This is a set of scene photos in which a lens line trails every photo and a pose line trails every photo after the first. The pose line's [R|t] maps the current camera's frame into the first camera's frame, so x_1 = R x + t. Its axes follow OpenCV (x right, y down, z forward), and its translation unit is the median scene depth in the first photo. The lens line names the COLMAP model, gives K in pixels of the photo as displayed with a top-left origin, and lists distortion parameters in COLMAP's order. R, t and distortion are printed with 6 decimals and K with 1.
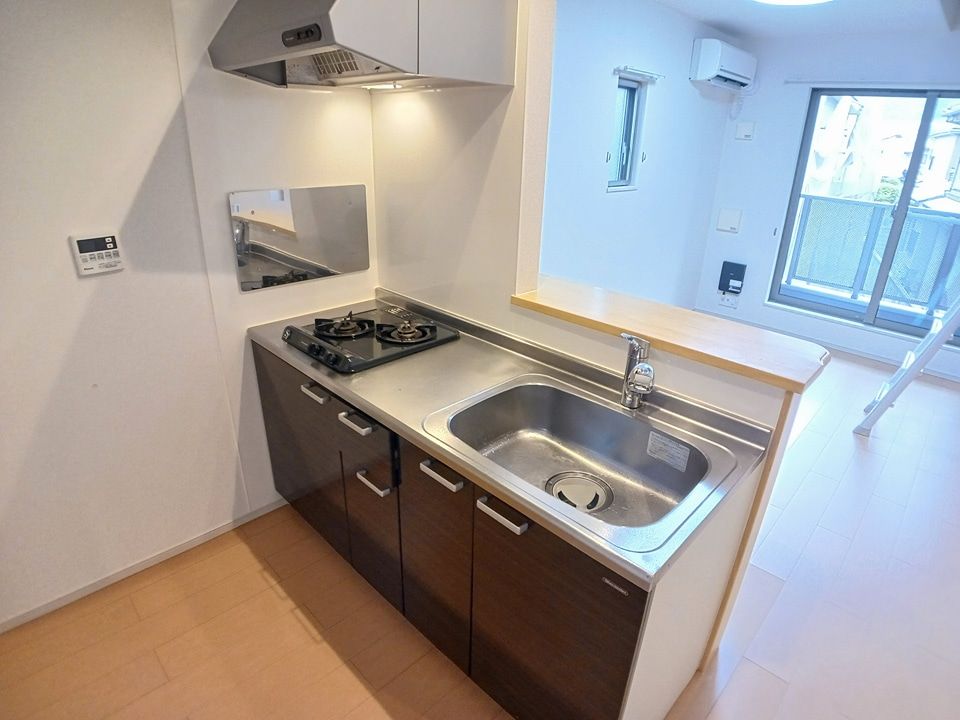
lens RADIAL K [[530.0, 0, 472.6], [0, 530.0, 353.6], [0, 0, 1]] dist [-0.076475, 0.004574]
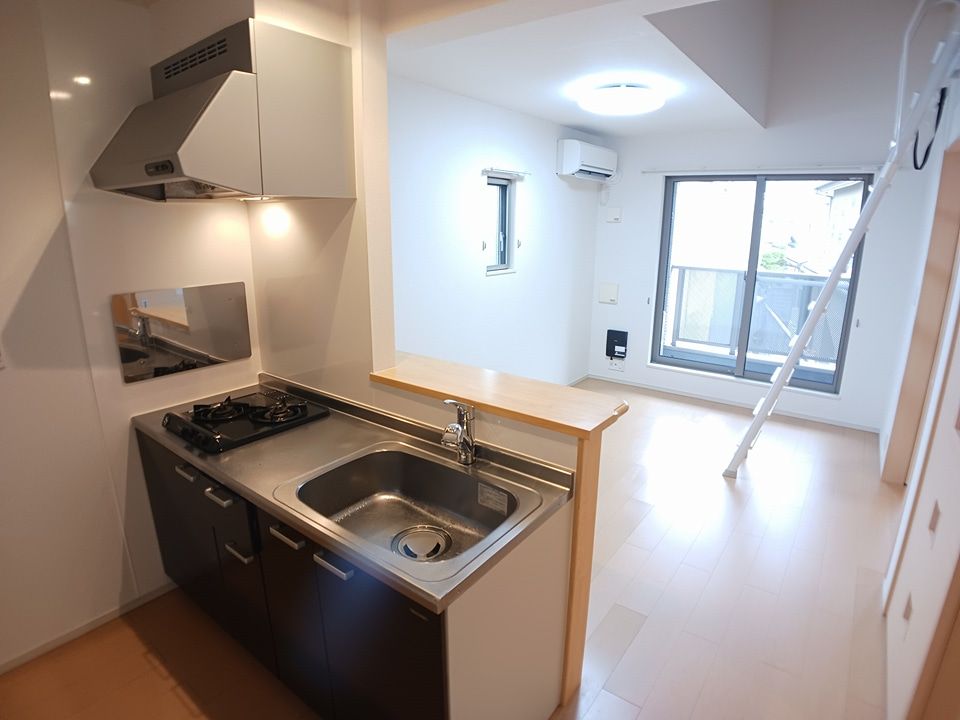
lens RADIAL K [[530.0, 0, 481.2], [0, 530.0, 354.7], [0, 0, 1]] dist [-0.076475, 0.004574]
pose [[0.990375, -0.054945, 0.127033, 0.159907], [0.072511, 0.987764, -0.138074, 0.022025], [-0.117893, 0.145956, 0.982241, -0.136566]]
